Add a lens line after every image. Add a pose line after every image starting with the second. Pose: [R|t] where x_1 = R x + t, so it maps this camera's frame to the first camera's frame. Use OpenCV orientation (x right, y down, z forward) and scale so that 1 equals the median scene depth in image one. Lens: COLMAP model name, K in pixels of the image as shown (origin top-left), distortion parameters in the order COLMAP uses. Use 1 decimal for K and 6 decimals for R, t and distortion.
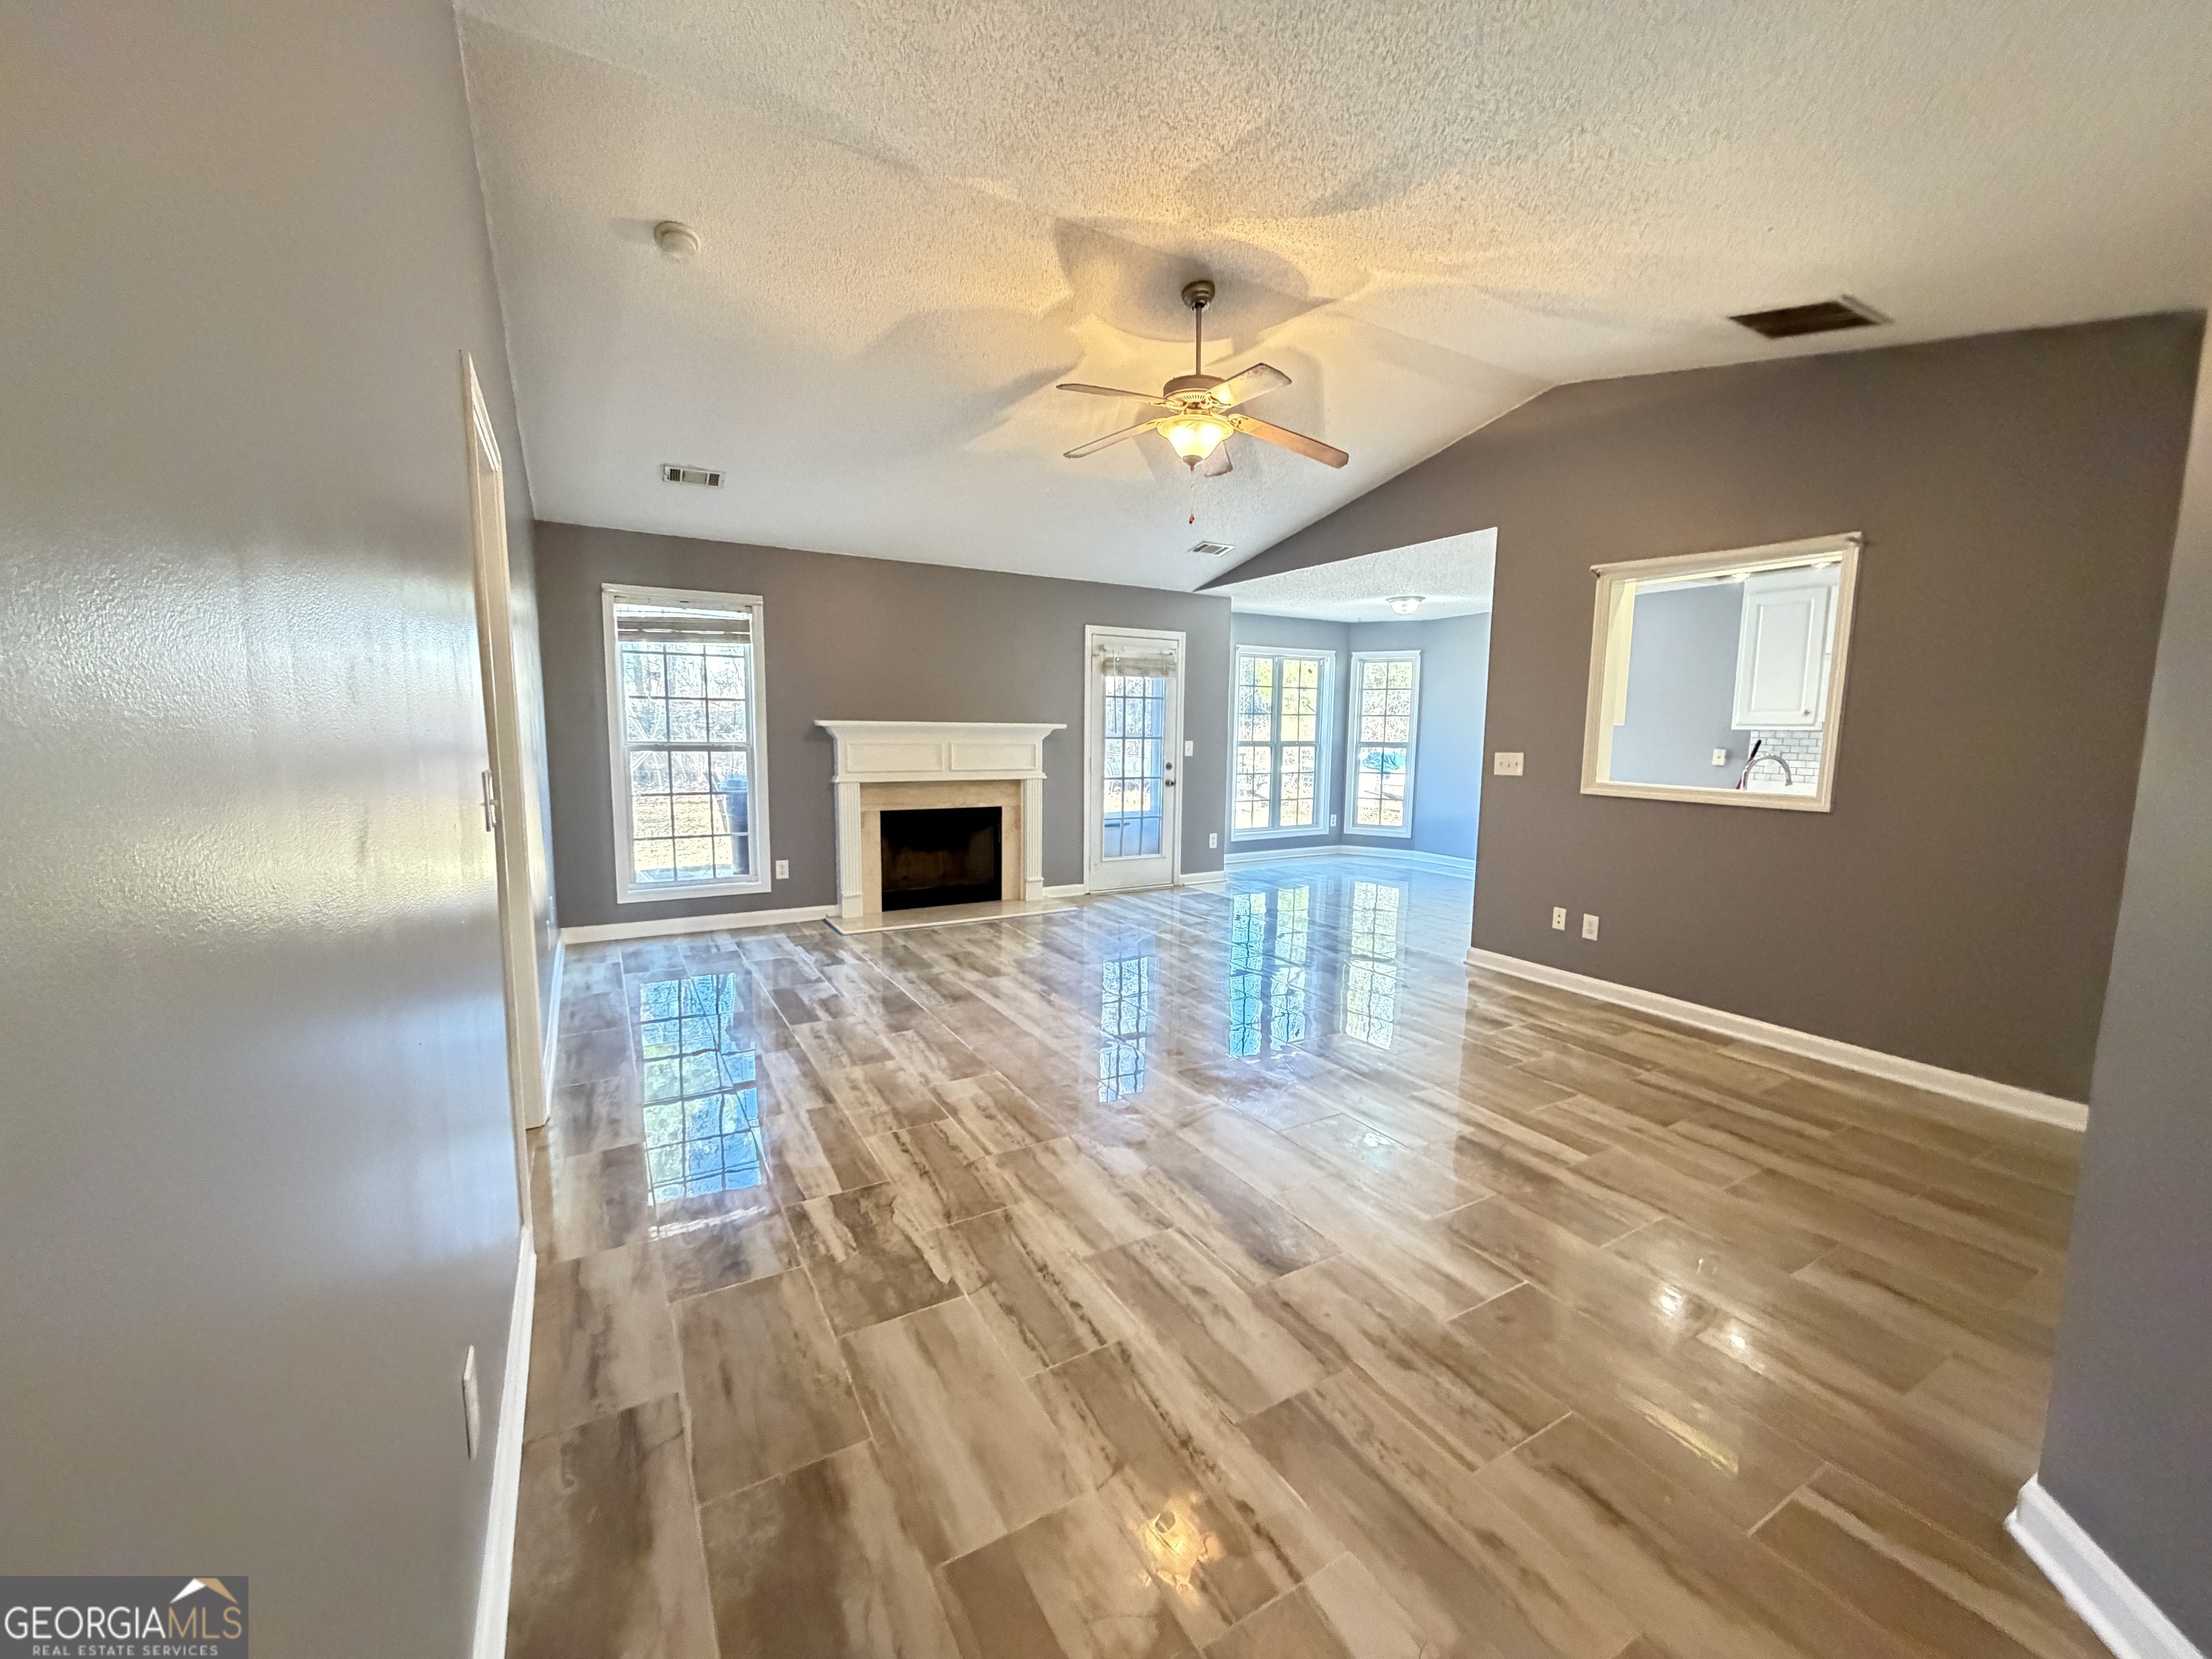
lens RADIAL K [[876.9, 0, 1106.7], [0, 876.9, 830.9], [0, 0, 1]] dist [0.000103, -0.000782]
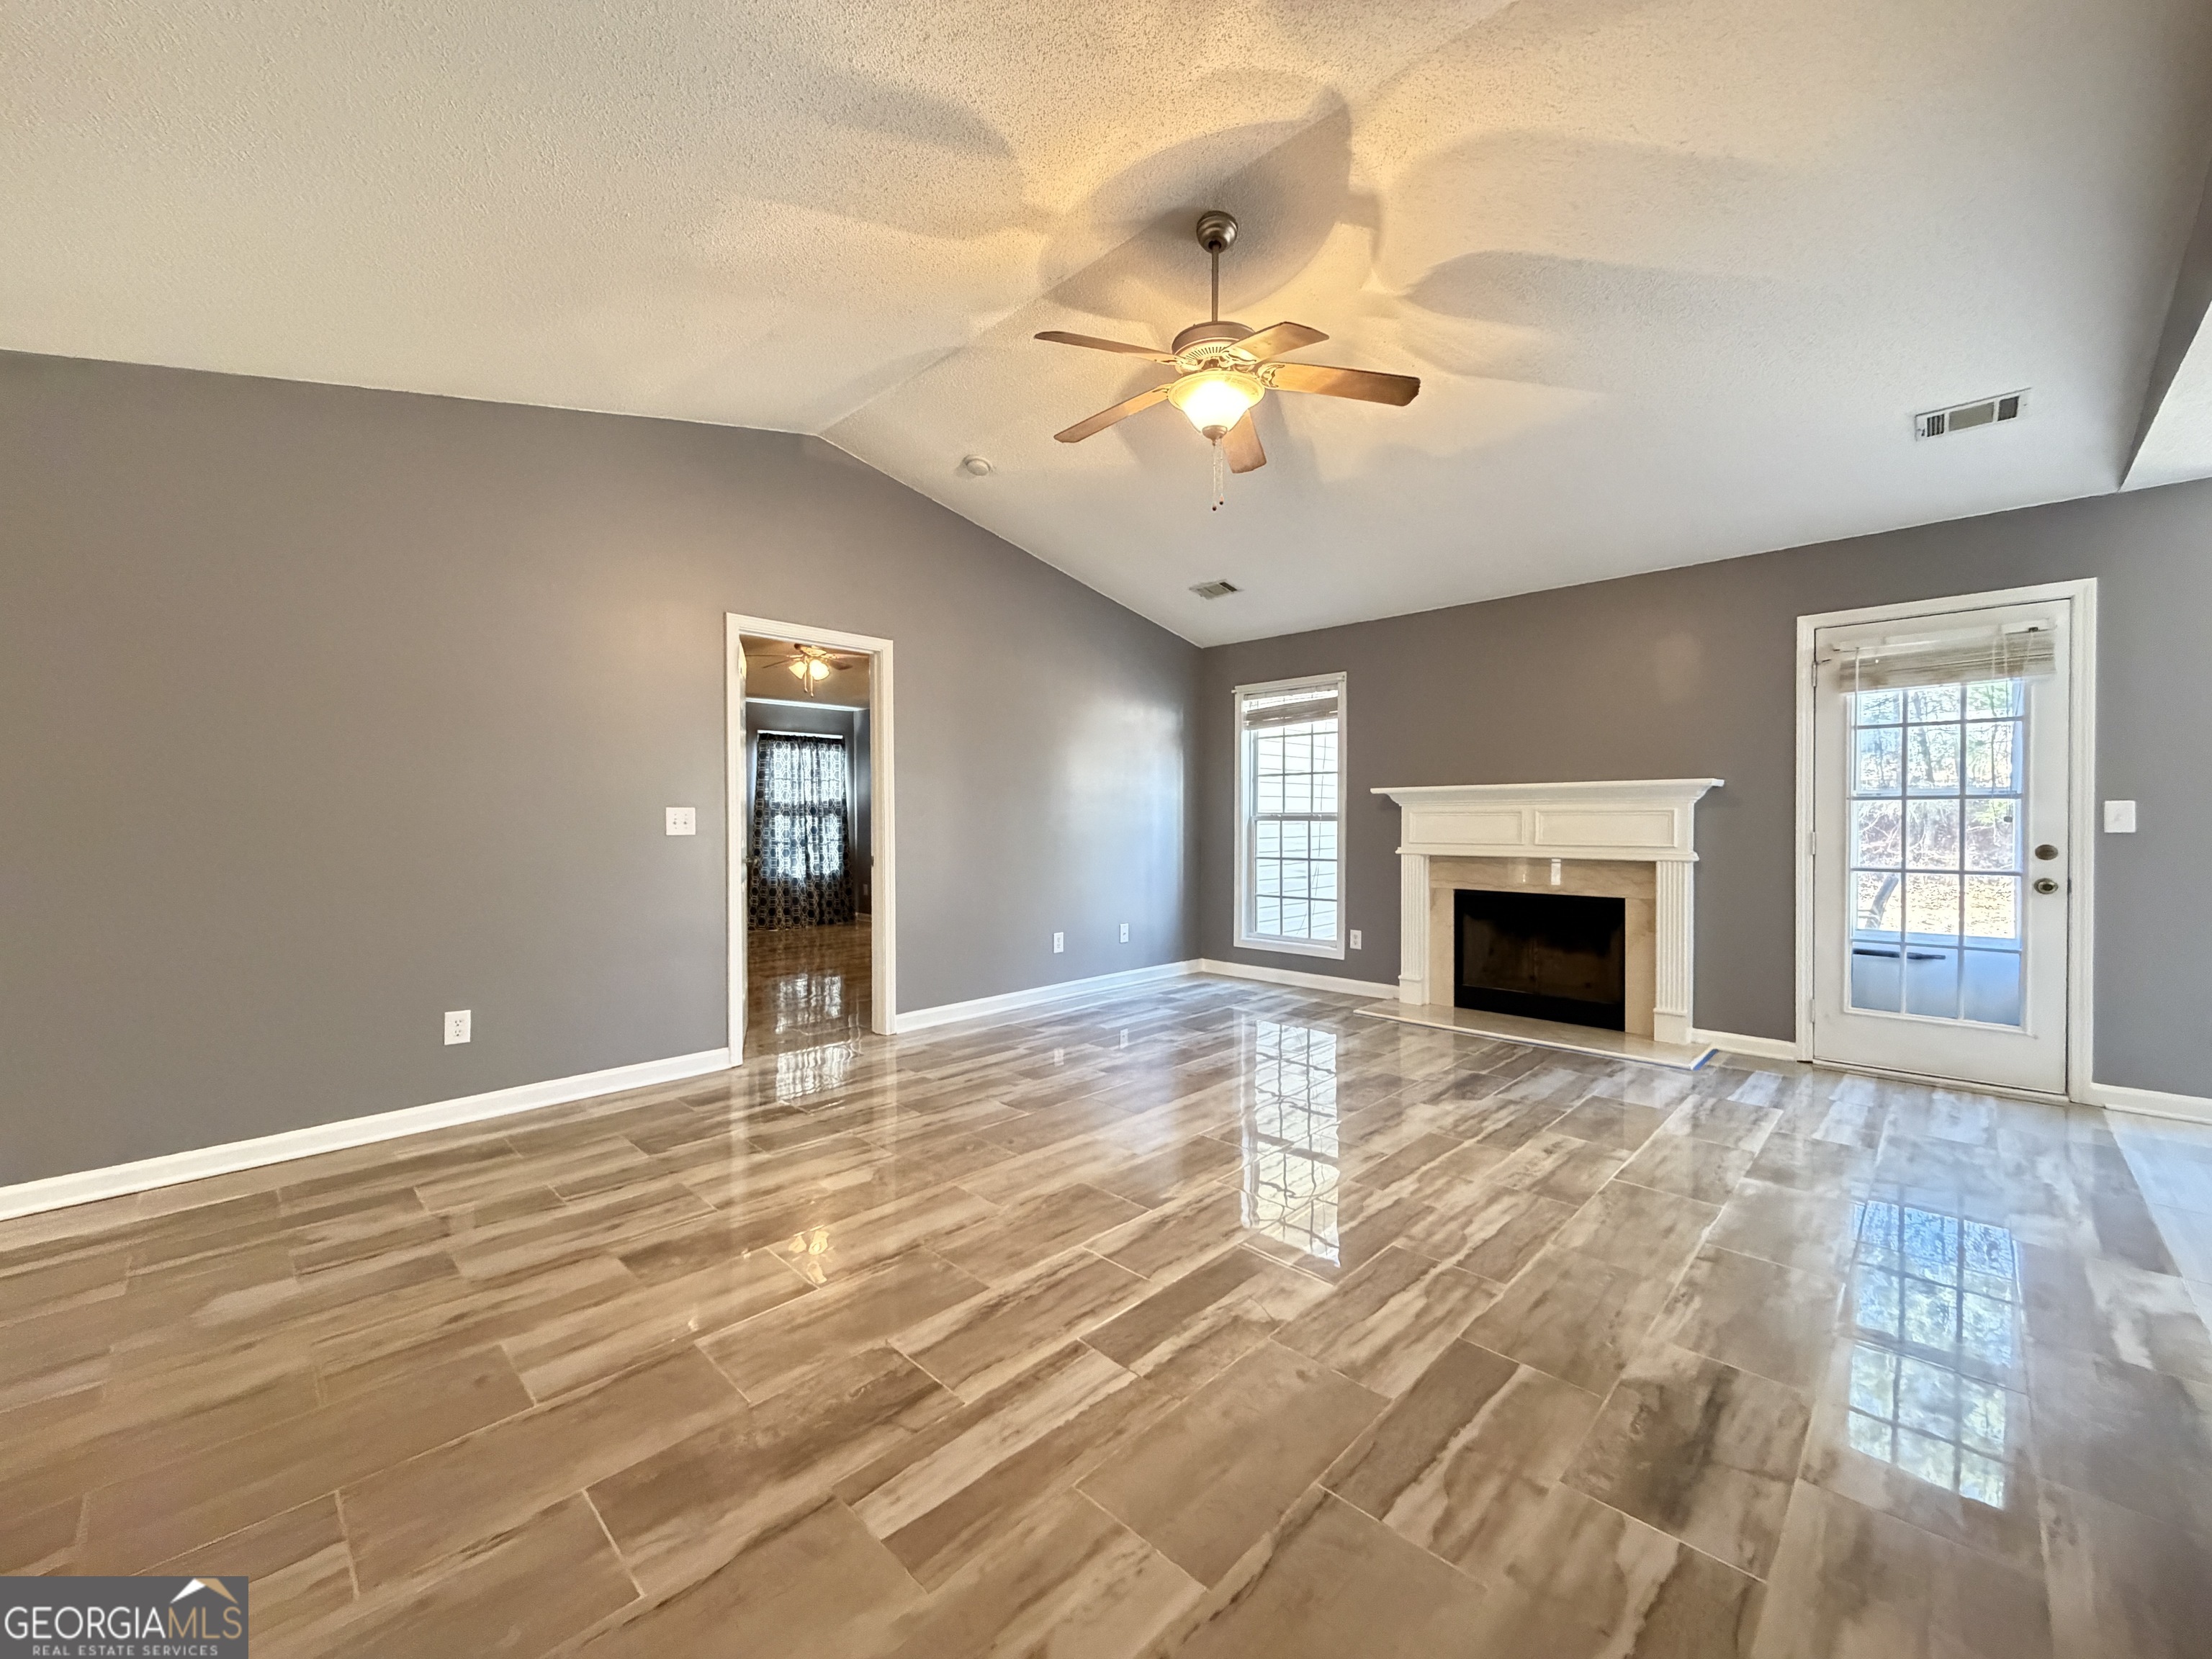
lens RADIAL K [[876.9, 0, 1095.1], [0, 876.9, 827.9], [0, 0, 1]] dist [0.000103, -0.000782]
pose [[0.263024, -0.002988, -0.964785, 0.474781], [-0.106441, 0.993801, -0.032096, -0.016802], [0.958900, 0.111135, 0.261076, 0.414071]]
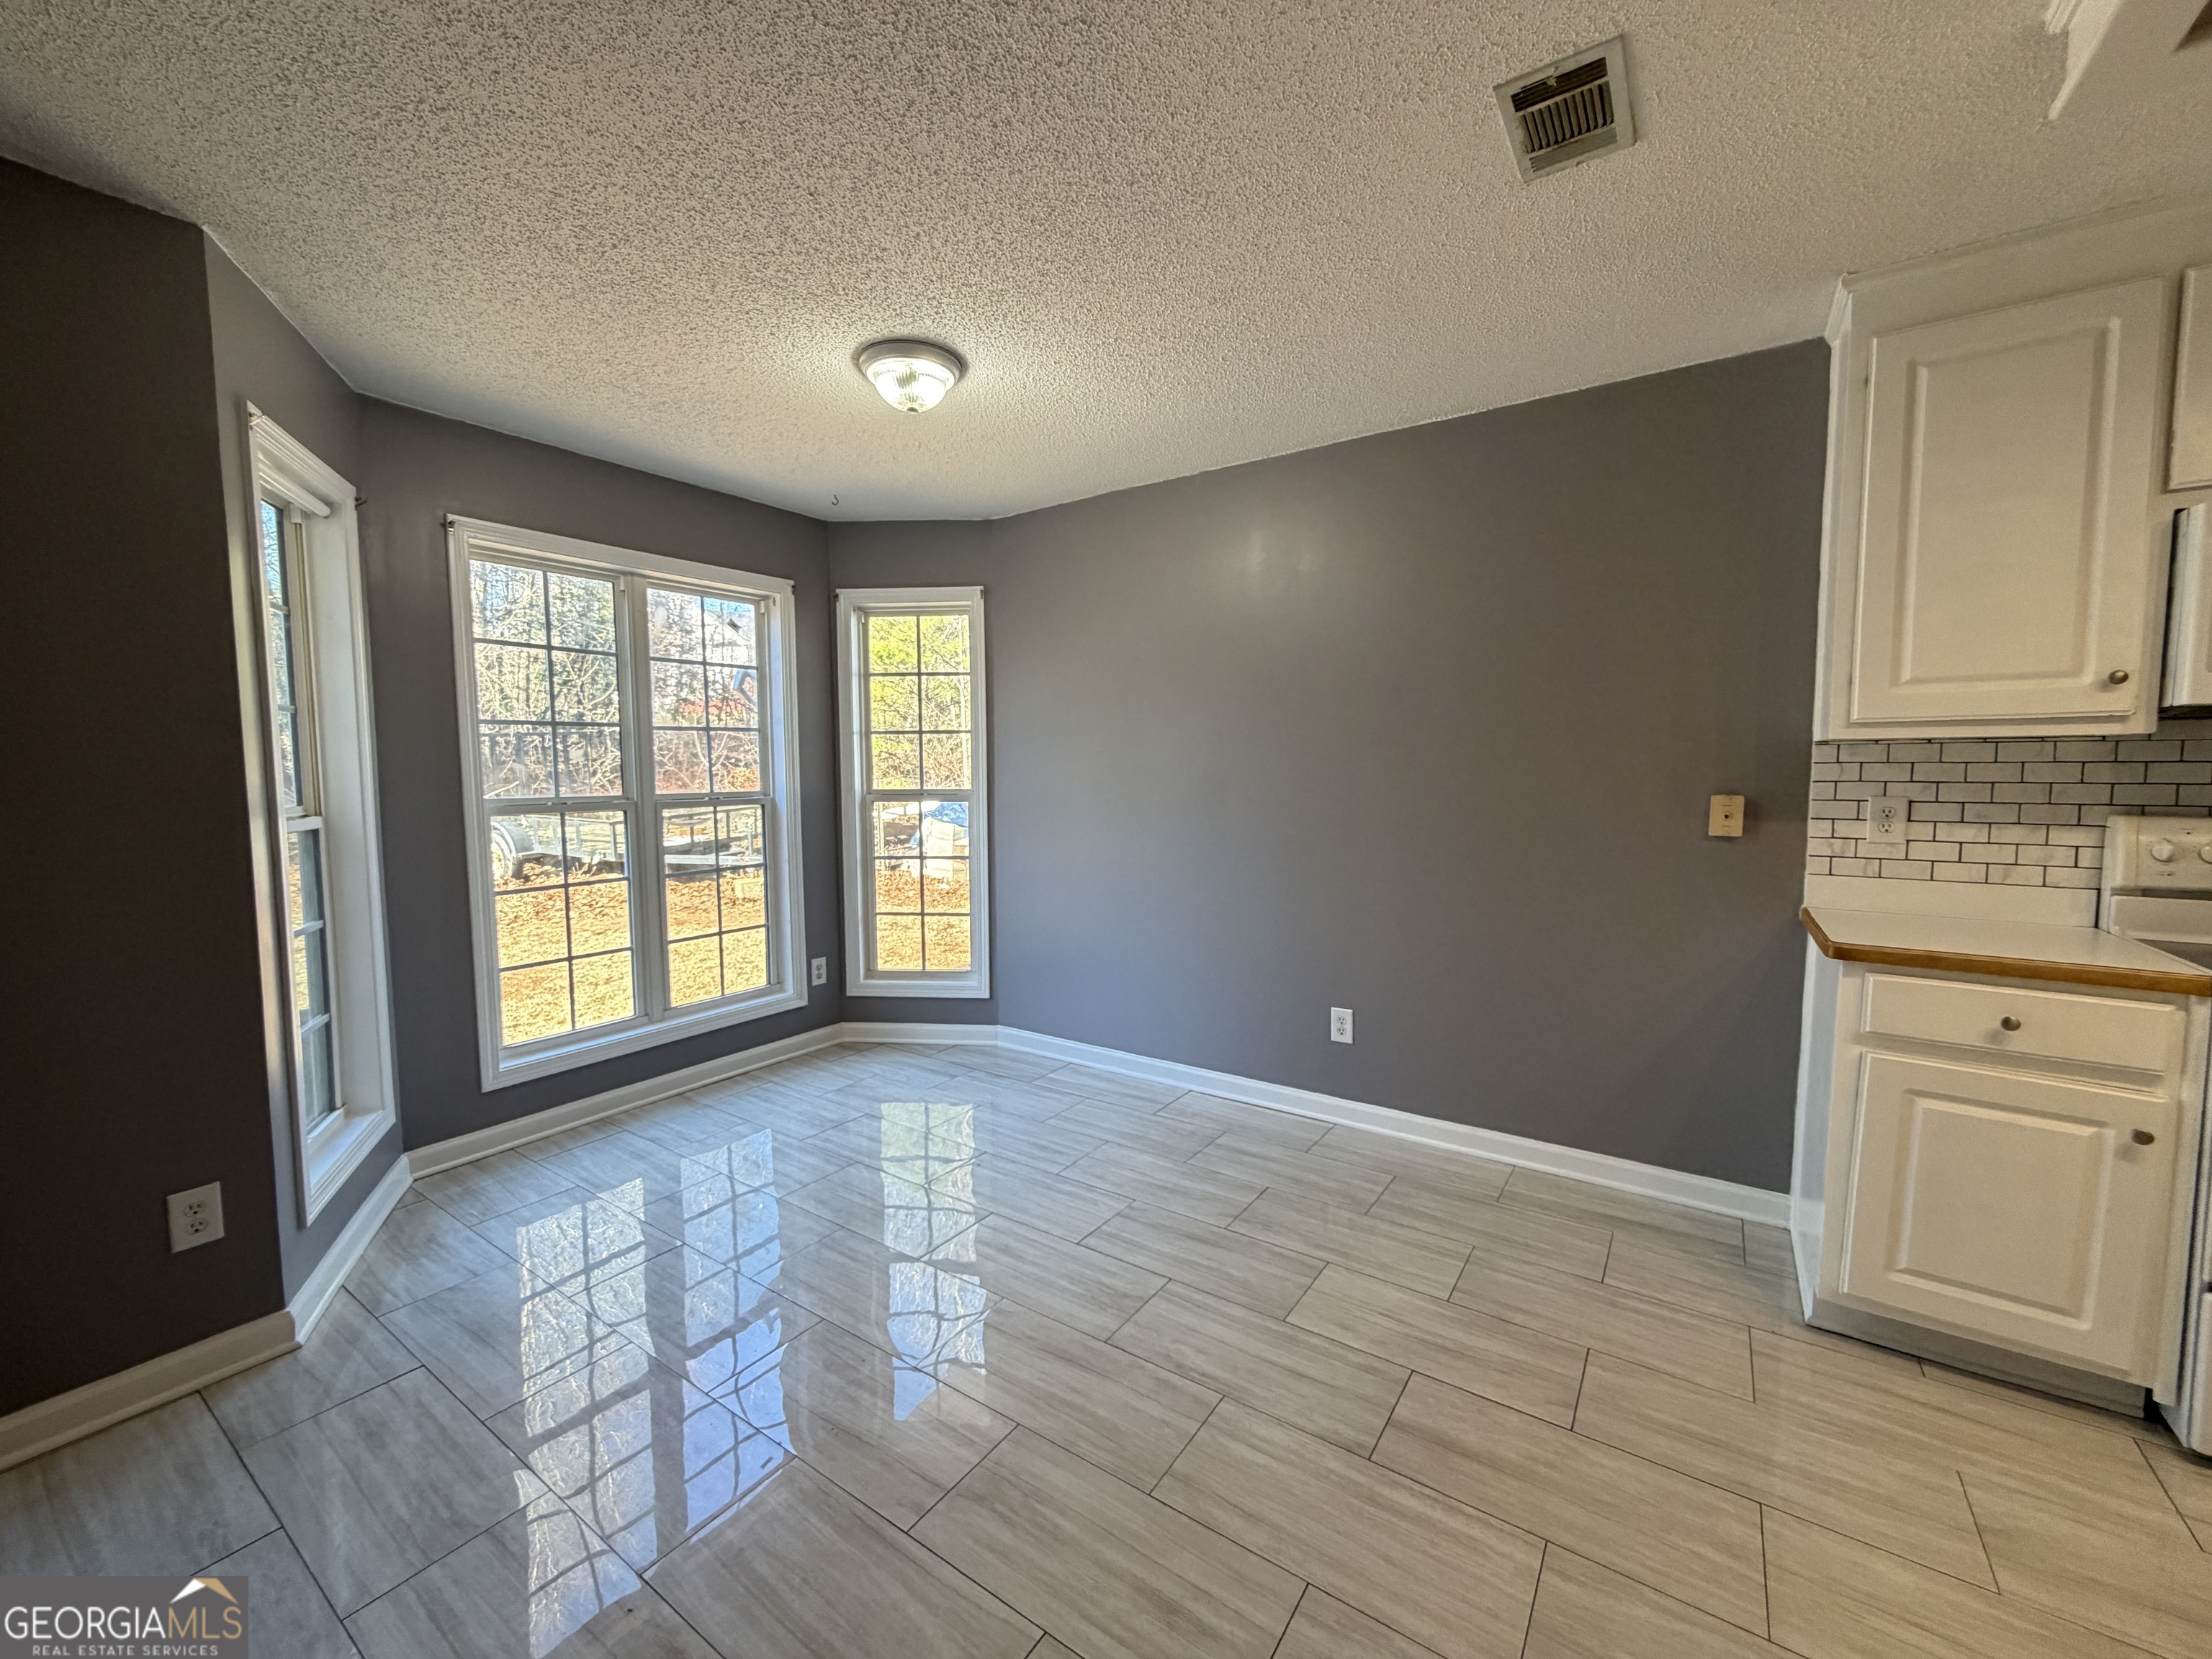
lens RADIAL K [[876.9, 0, 1100.3], [0, 876.9, 832.6], [0, 0, 1]] dist [0.000103, -0.000782]
pose [[0.905524, -0.046242, 0.421768, 0.305954], [0.064813, 0.997453, -0.029794, -0.087722], [-0.419316, 0.054315, 0.906214, 0.810666]]
